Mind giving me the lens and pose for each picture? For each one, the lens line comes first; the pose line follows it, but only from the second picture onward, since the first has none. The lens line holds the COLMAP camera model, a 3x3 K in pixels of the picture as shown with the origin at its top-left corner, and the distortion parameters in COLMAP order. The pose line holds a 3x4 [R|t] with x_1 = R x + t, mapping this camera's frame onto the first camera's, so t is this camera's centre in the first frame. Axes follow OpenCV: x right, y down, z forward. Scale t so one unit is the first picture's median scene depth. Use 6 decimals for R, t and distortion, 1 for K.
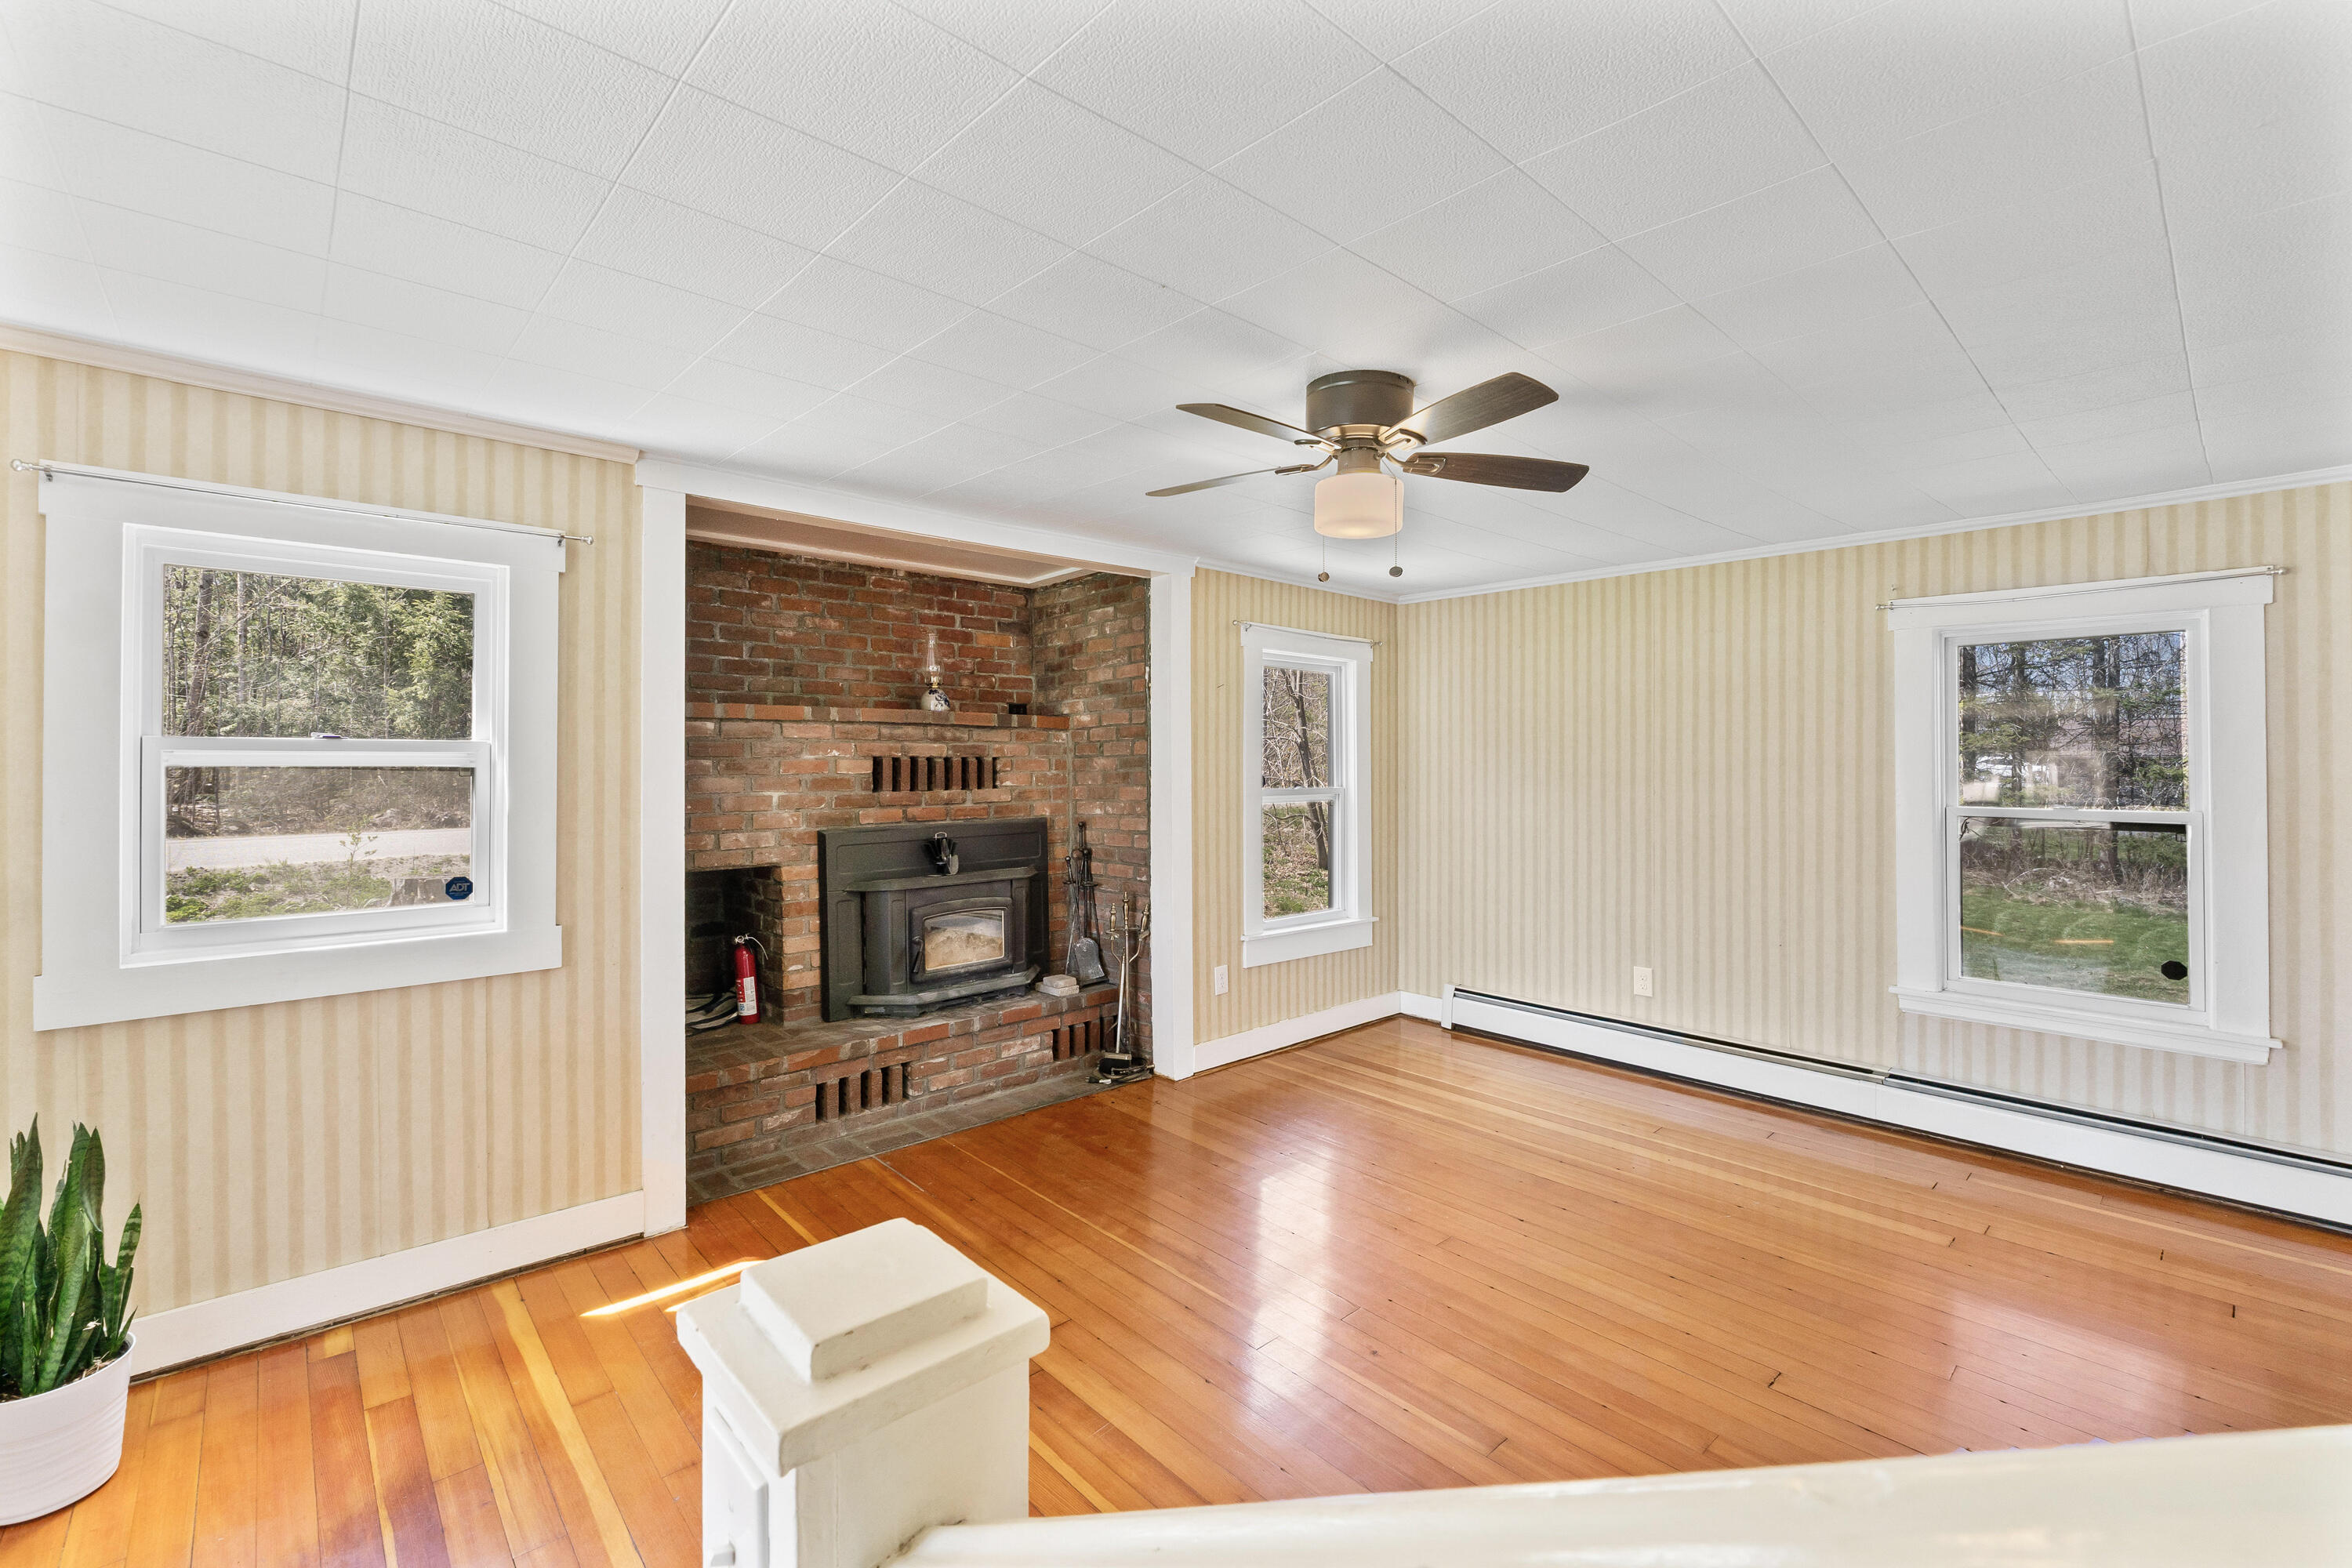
lens RADIAL K [[1010.4, 0, 1171.5], [0, 1010.4, 748.4], [0, 0, 1]] dist [-0.002818, -0.000229]
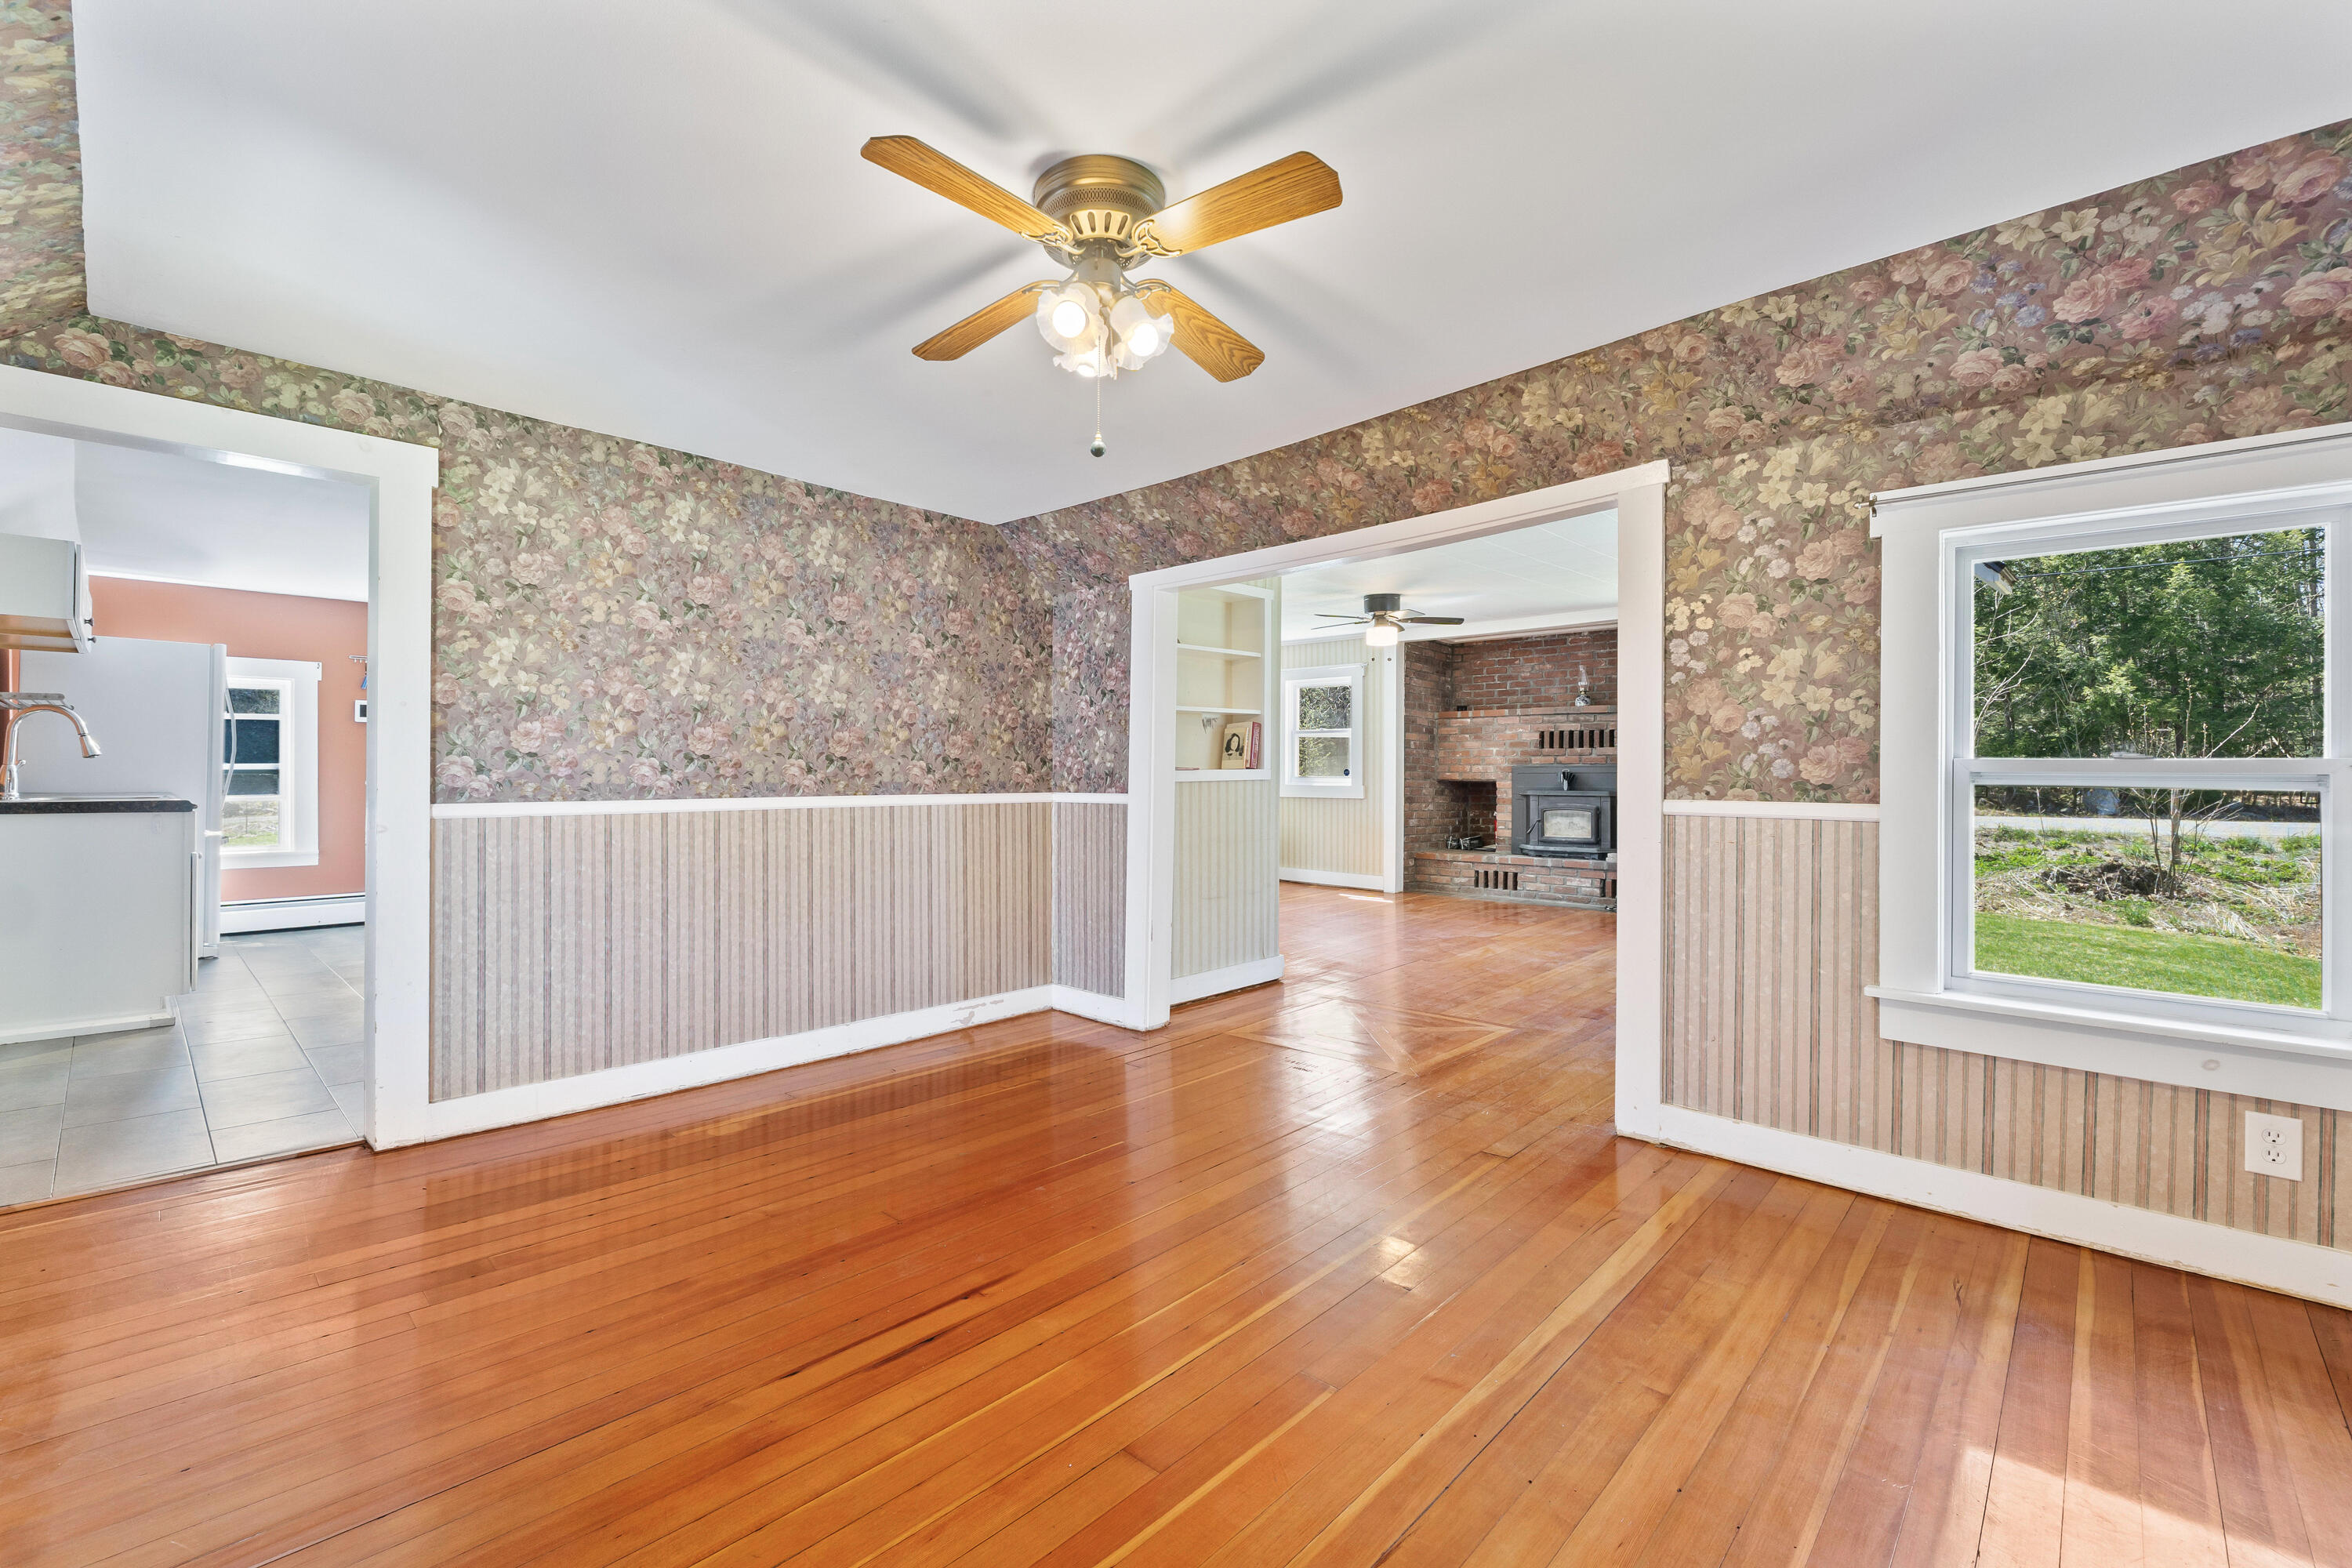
lens RADIAL K [[1010.4, 0, 1174.7], [0, 1010.4, 774.6], [0, 0, 1]] dist [-0.002818, -0.000229]
pose [[0.084000, 0.001695, -0.996464, 1.690798], [0.004948, 0.999986, 0.002118, 0.088577], [0.996453, -0.005108, 0.083991, 0.093398]]
